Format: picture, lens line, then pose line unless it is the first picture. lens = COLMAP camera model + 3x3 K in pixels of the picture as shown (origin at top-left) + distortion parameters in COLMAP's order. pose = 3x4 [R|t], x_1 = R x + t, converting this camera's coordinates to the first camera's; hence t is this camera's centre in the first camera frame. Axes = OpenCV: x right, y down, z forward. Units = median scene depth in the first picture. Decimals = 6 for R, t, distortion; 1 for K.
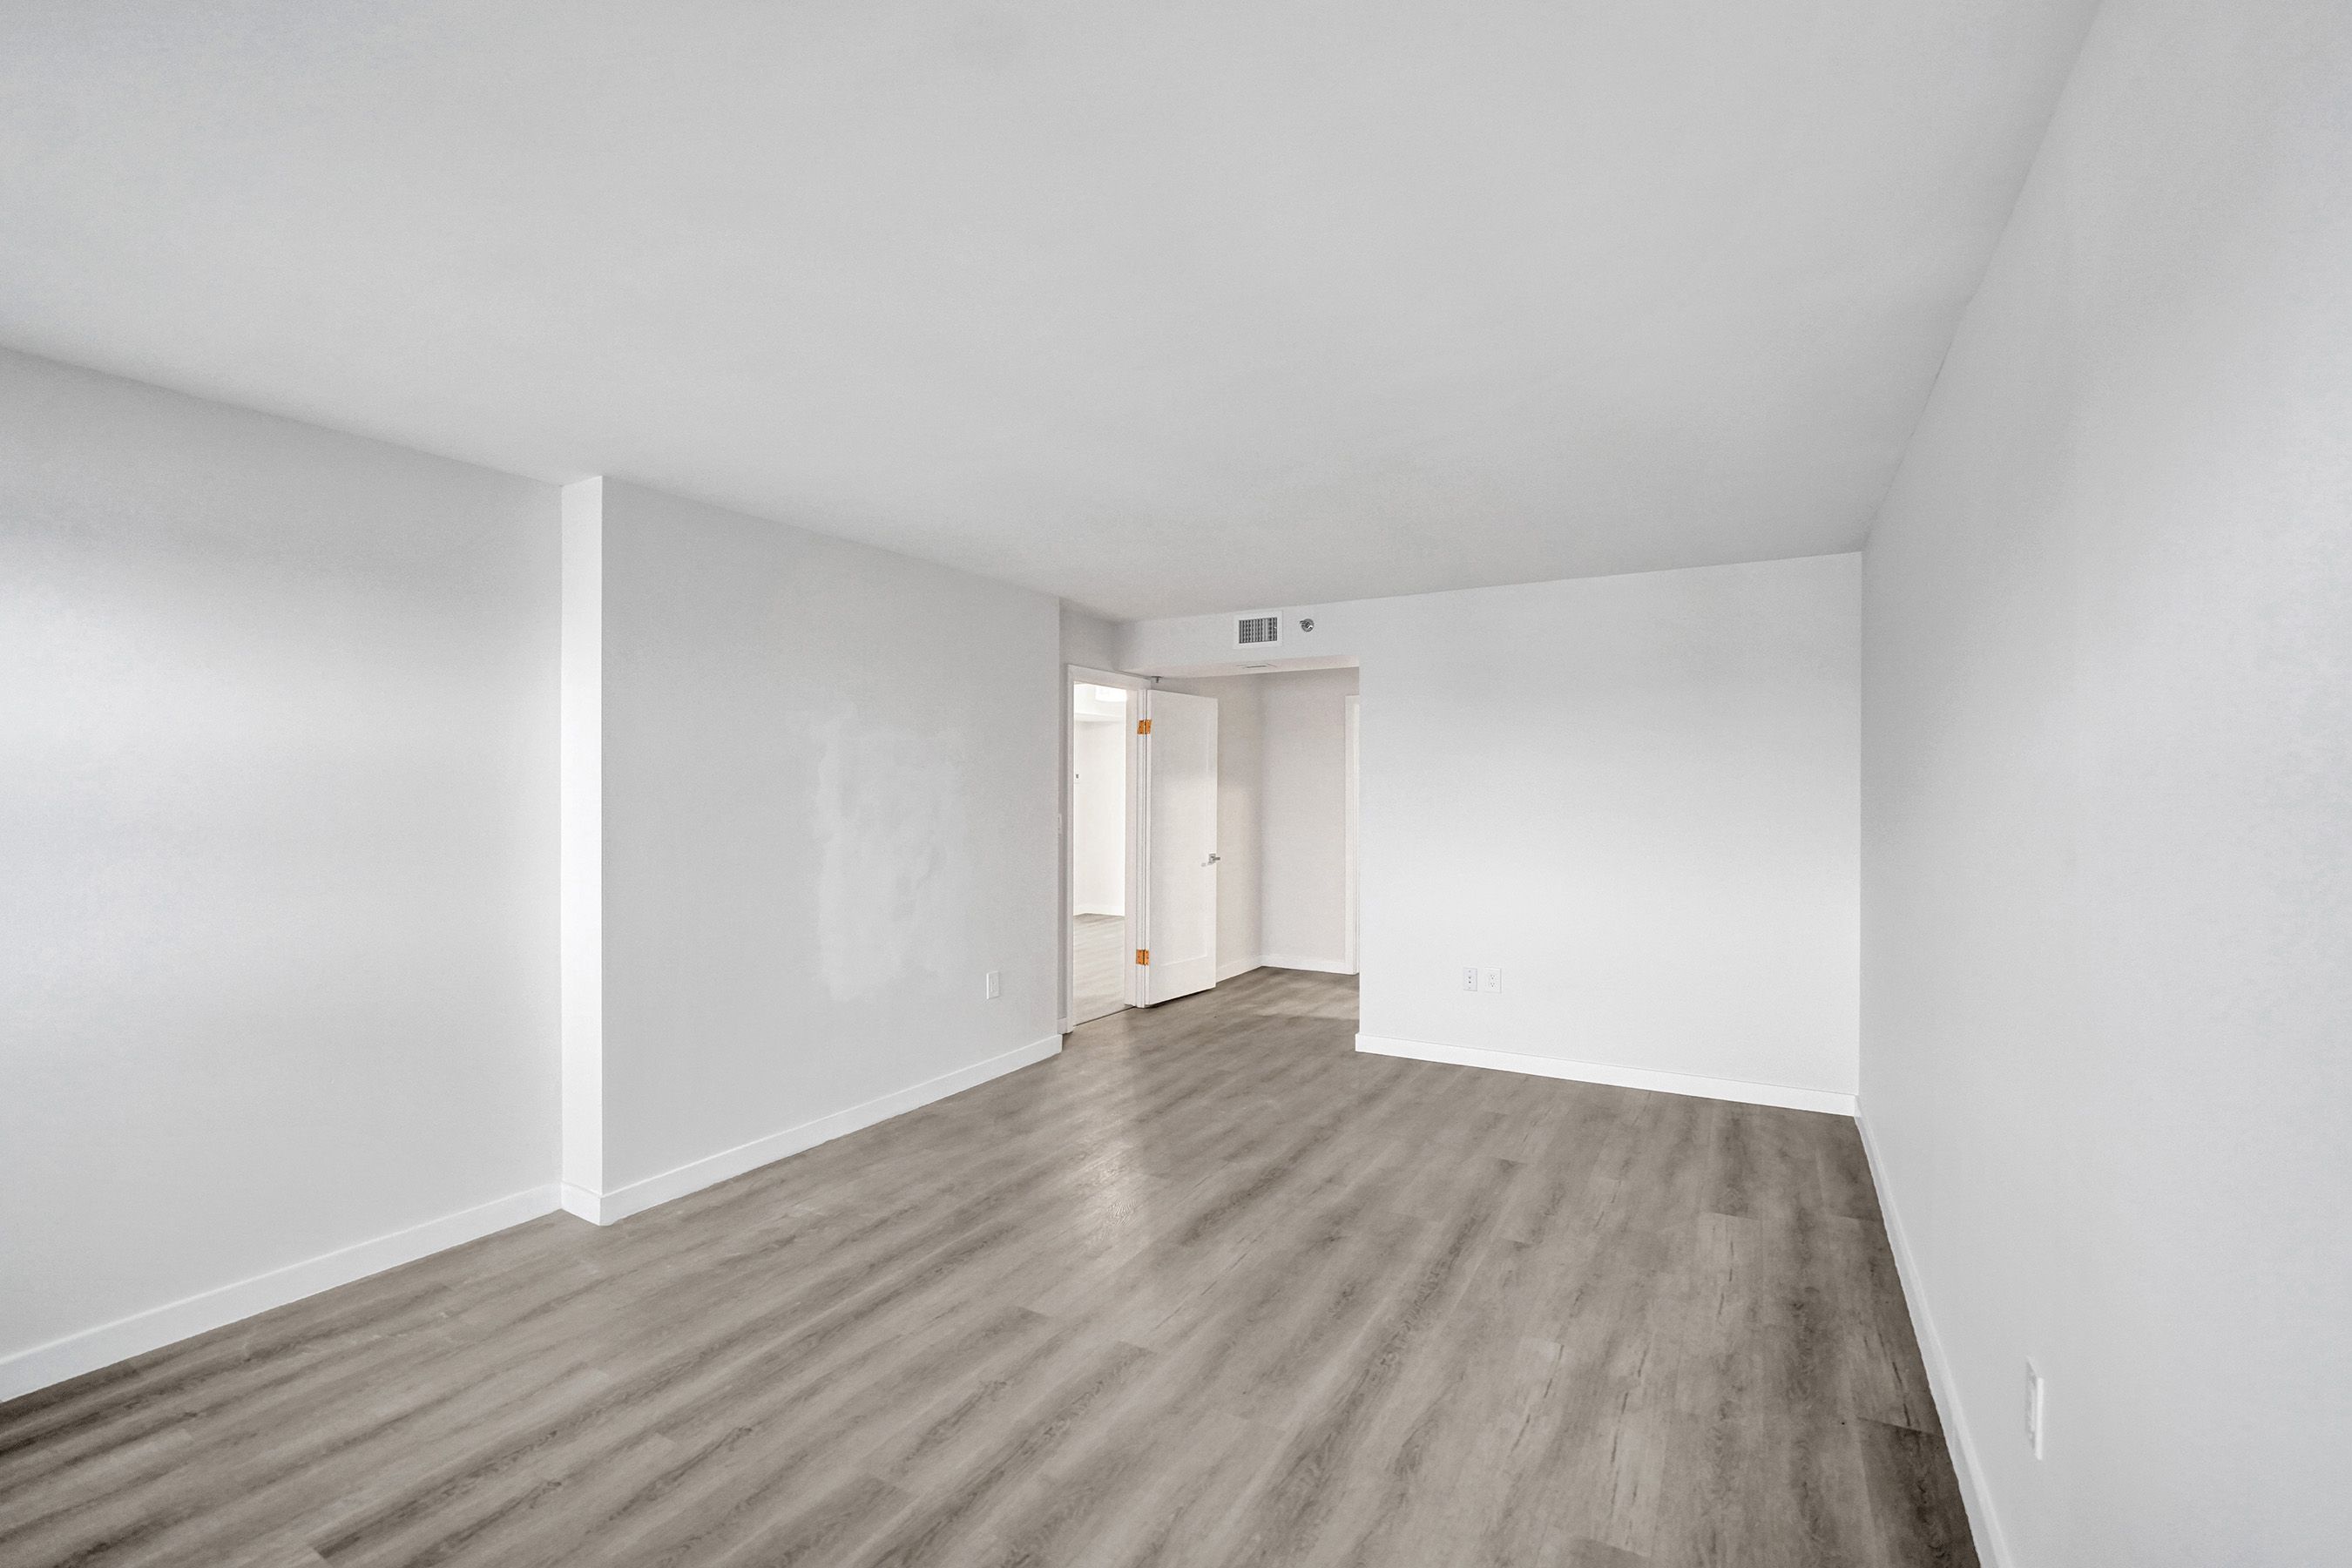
lens RADIAL K [[1026.8, 0, 1087.9], [0, 1026.8, 783.0], [0, 0, 1]] dist [-0.020303, -0.000049]
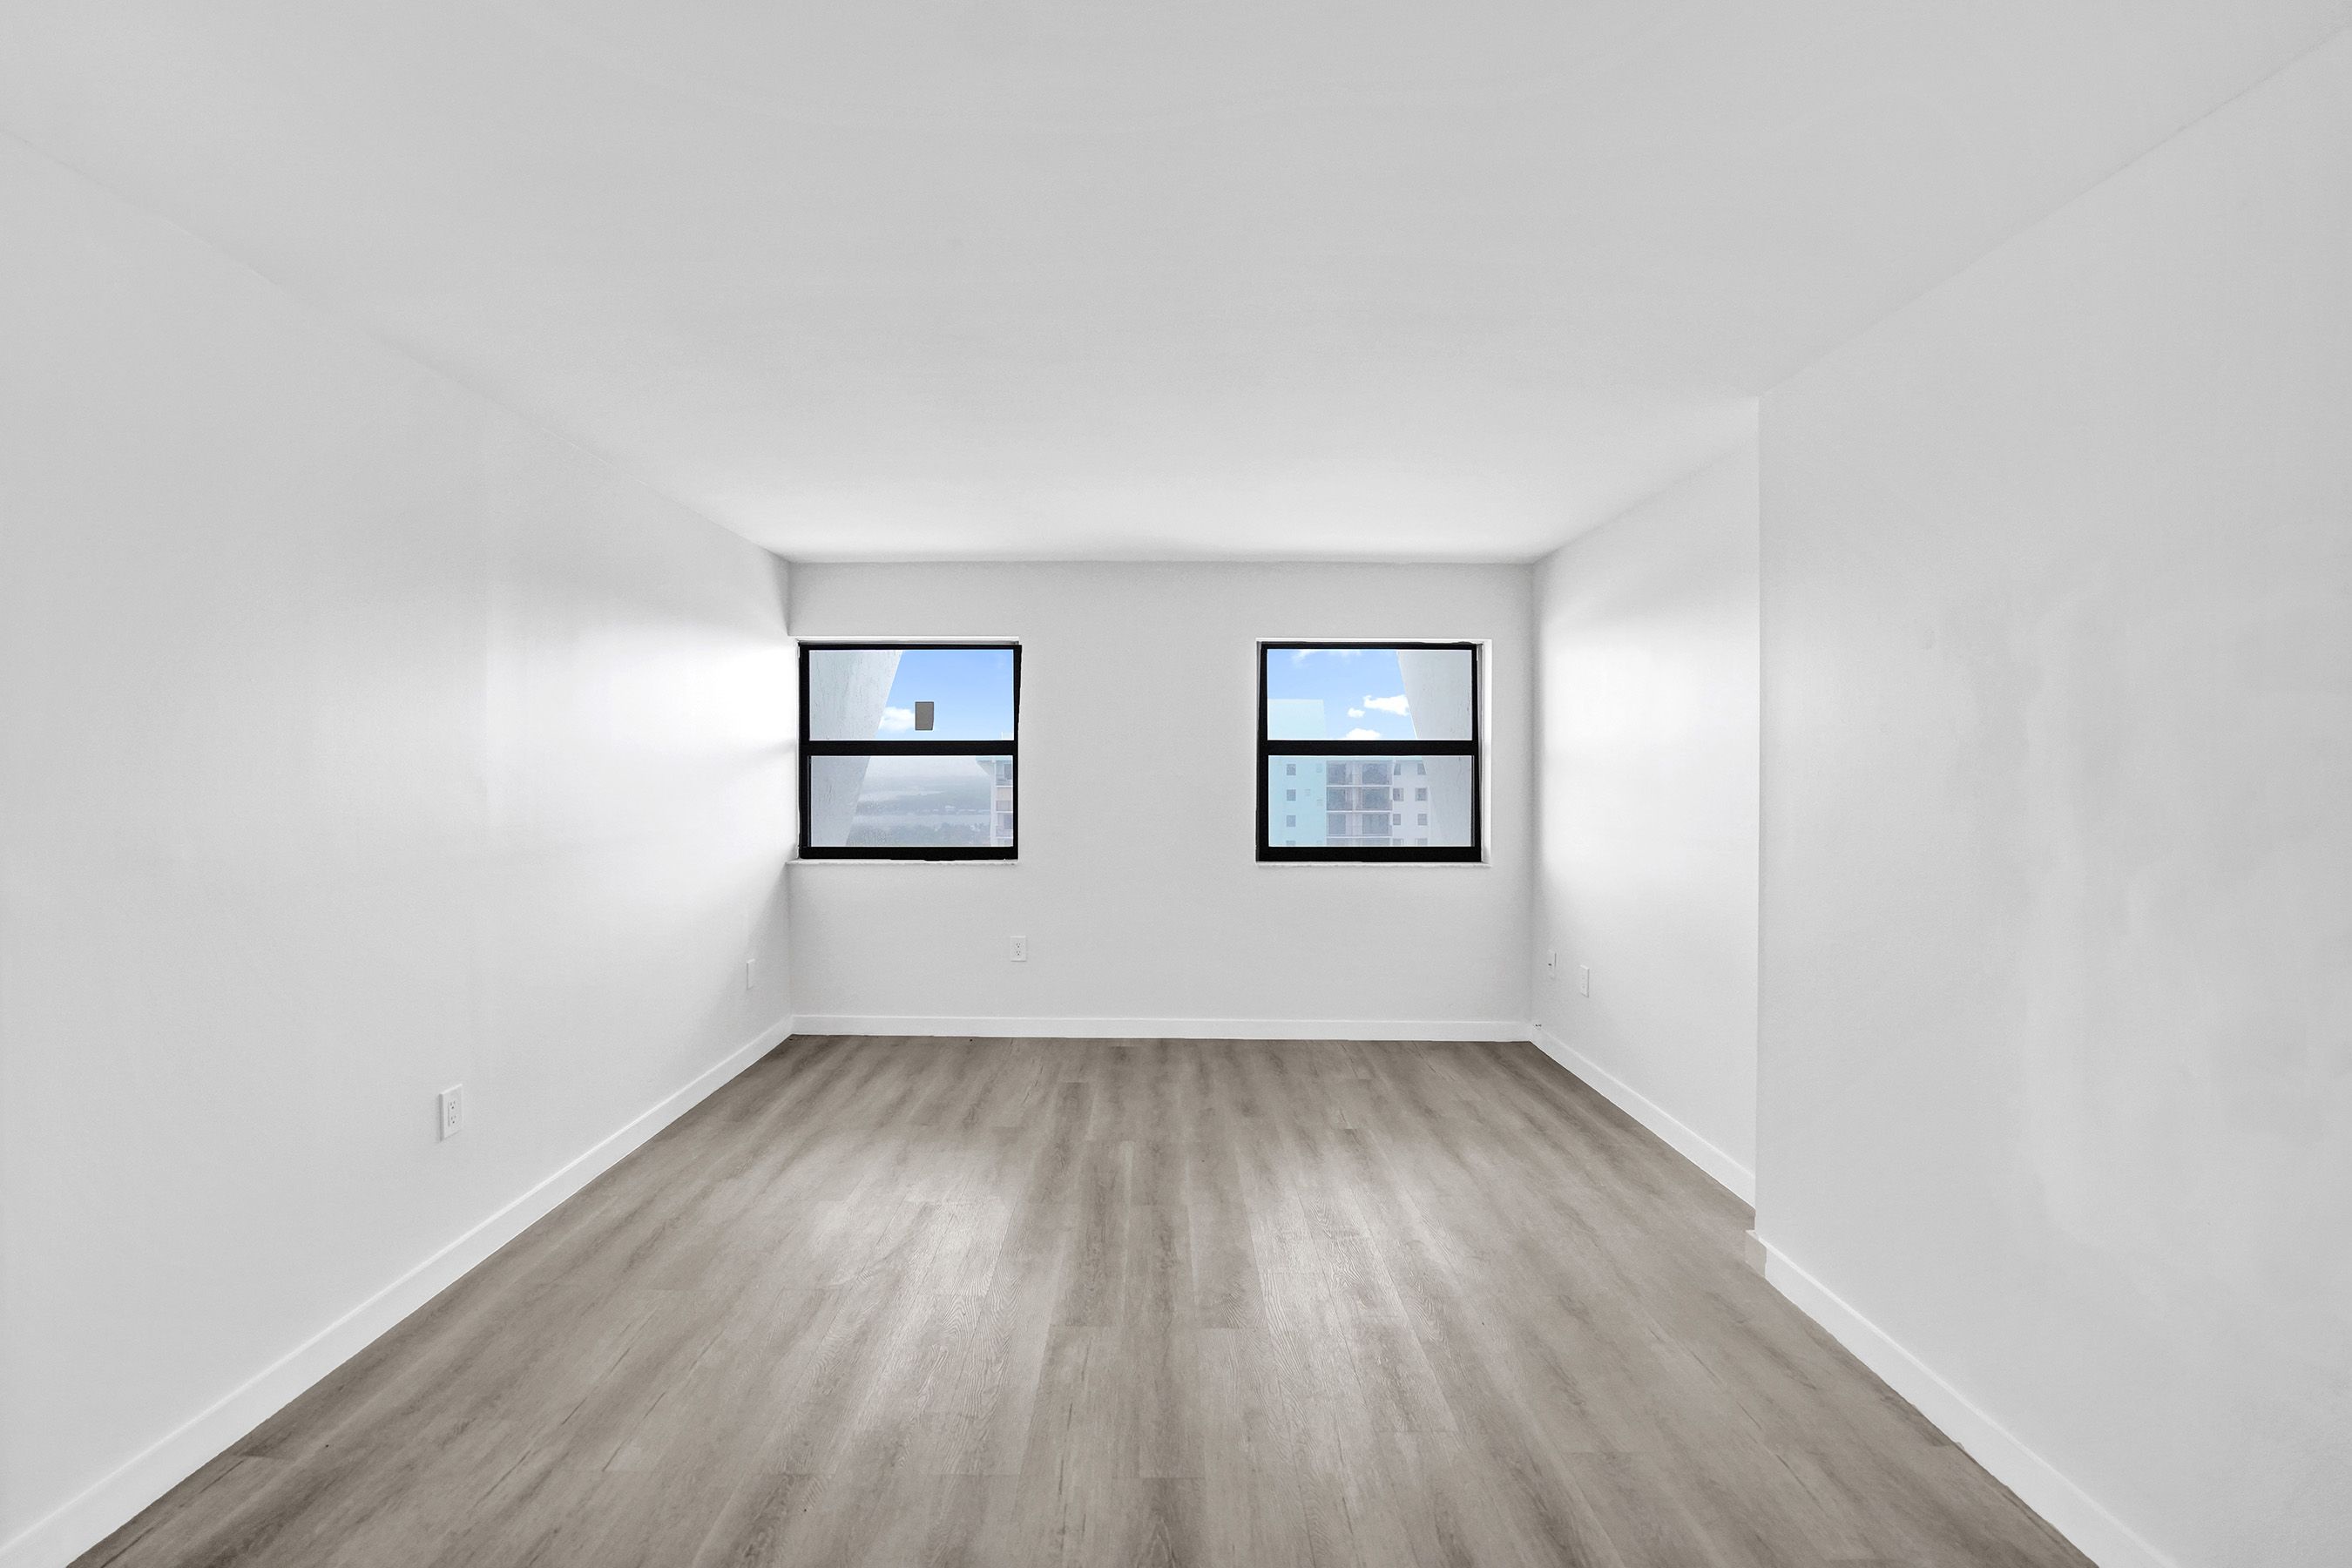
lens RADIAL K [[1007.7, 0, 1169.7], [0, 1007.7, 765.3], [0, 0, 1]] dist [-0.024164, -0.000183]
pose [[-0.824429, -0.006527, -0.565928, 0.392639], [-0.003986, 0.999976, -0.005727, 0.013979], [0.565952, -0.002466, -0.824435, 1.355887]]
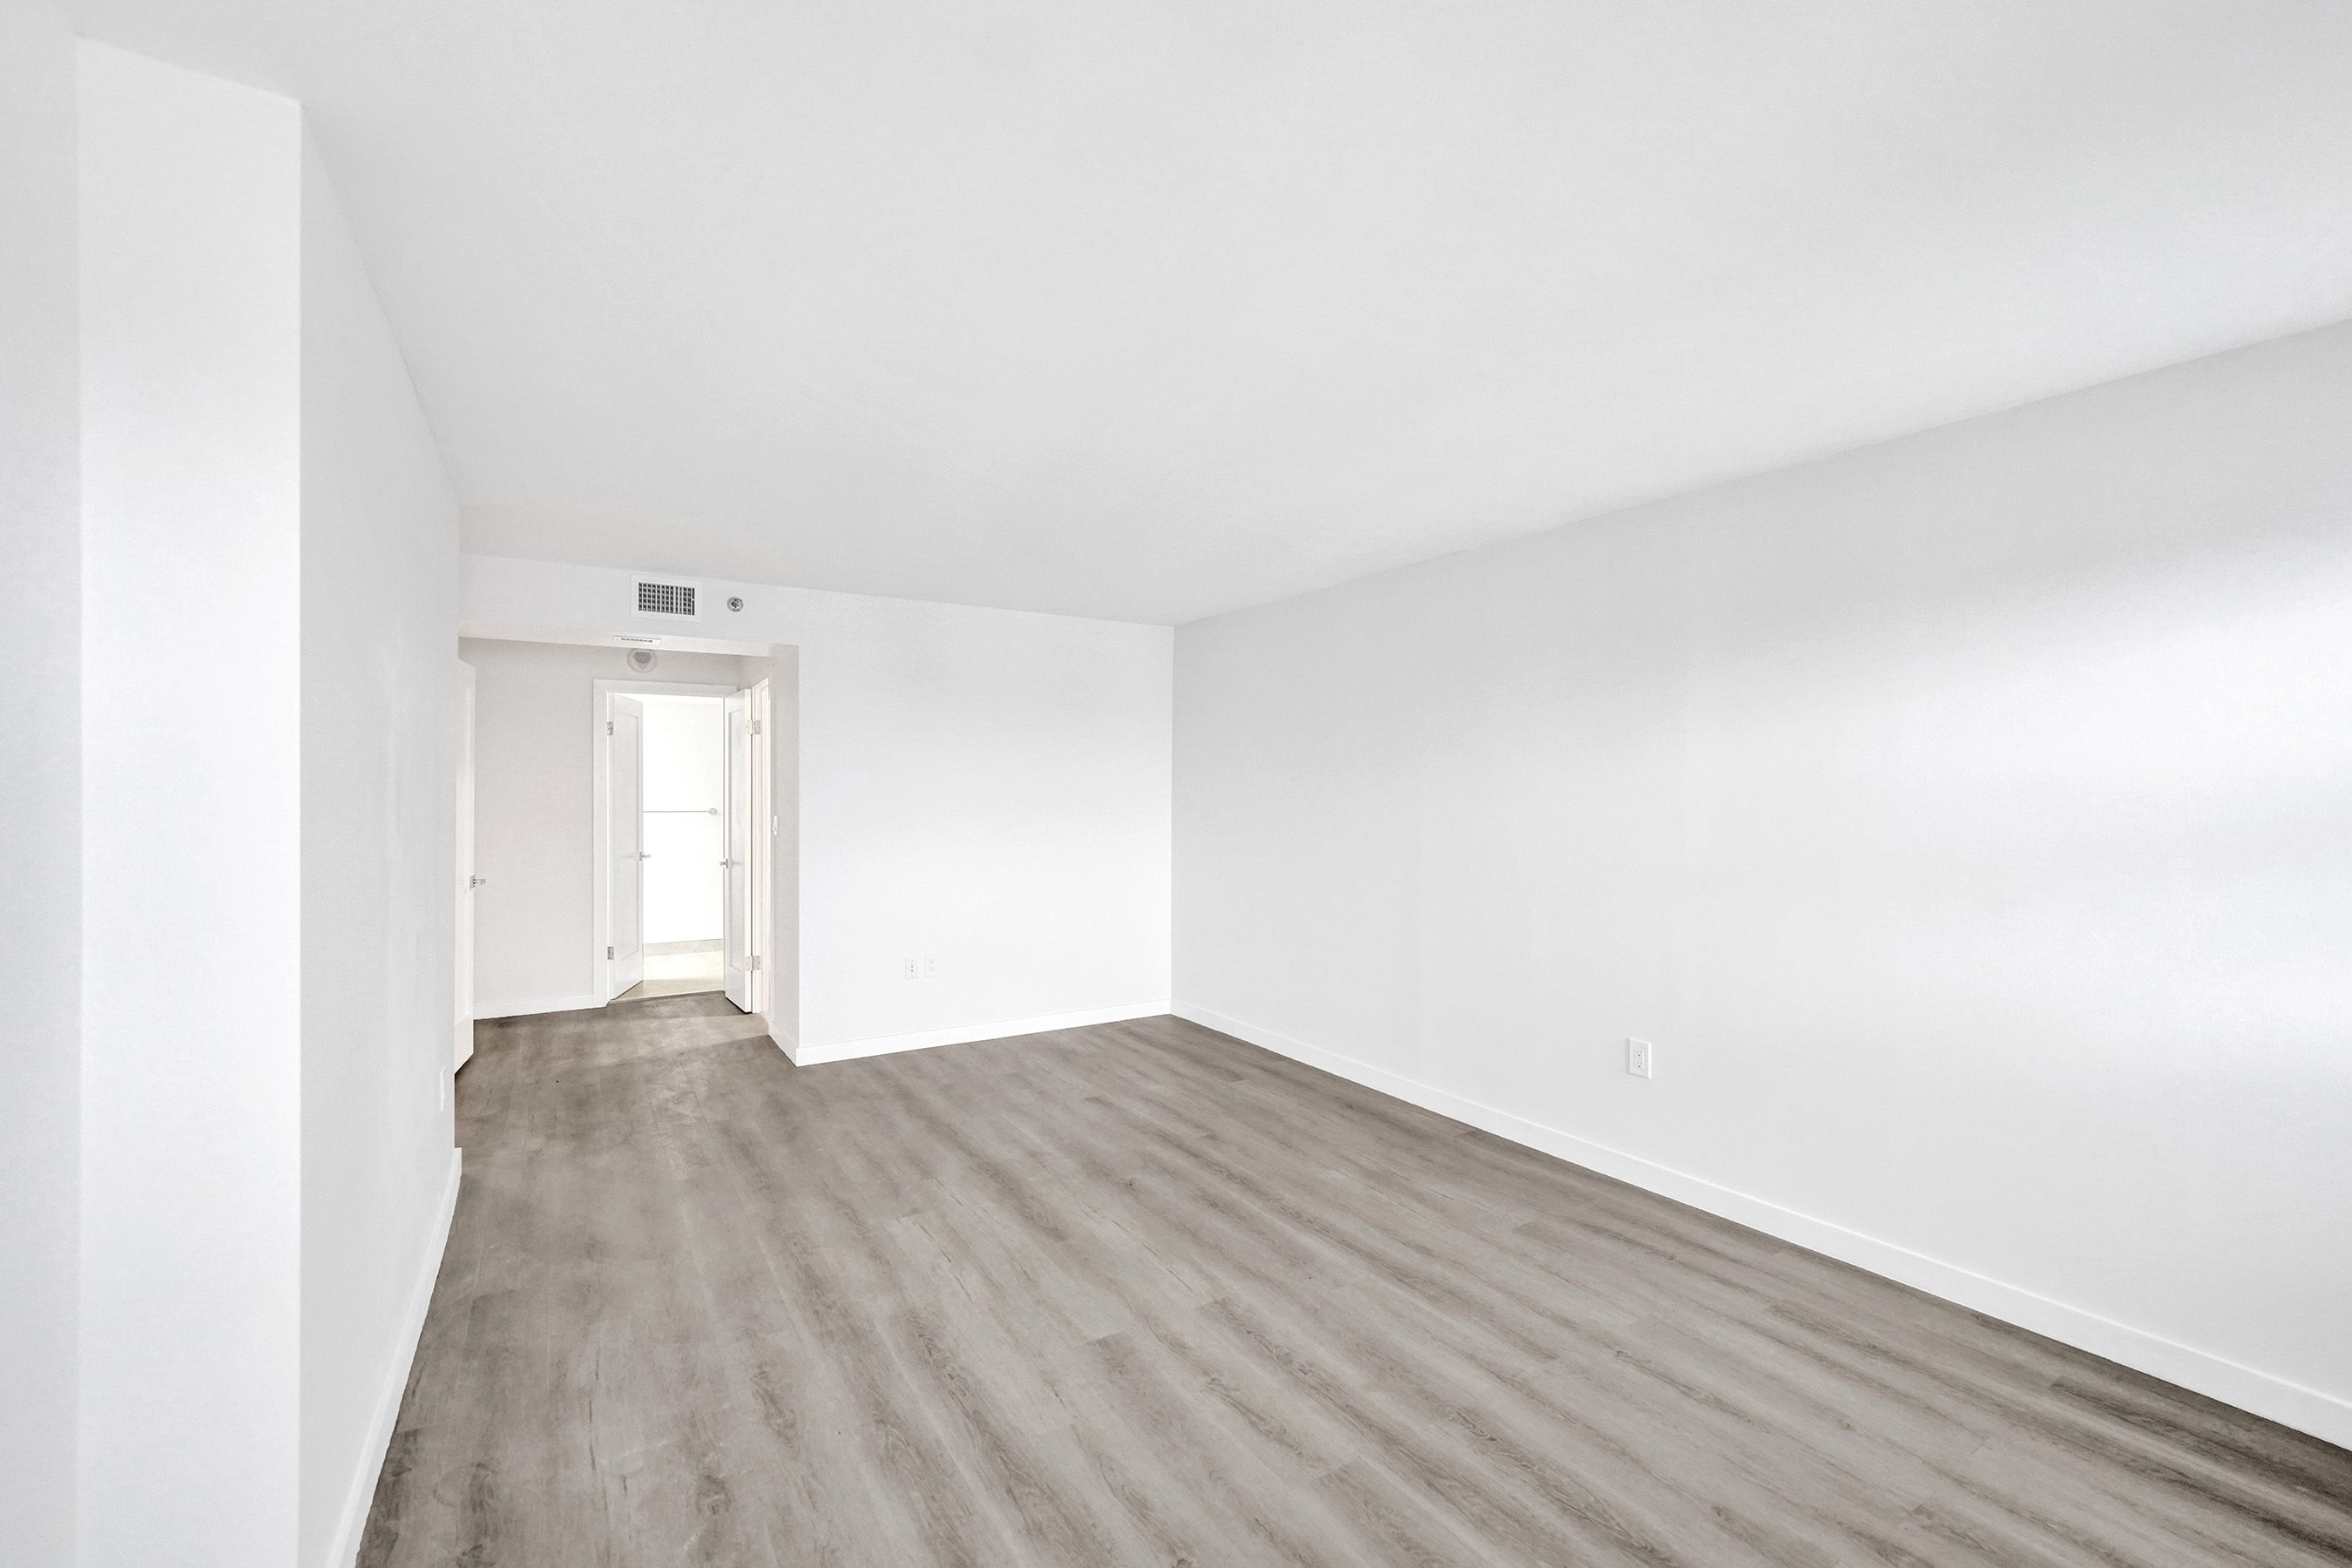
lens RADIAL K [[1040.8, 0, 1201.7], [0, 1040.8, 792.1], [0, 0, 1]] dist [-0.001140, -0.000111]
pose [[0.402917, 0.000252, 0.915237, -0.710030], [-0.006110, 0.999978, 0.002414, 0.006981], [-0.915216, -0.006565, 0.402910, 0.419086]]
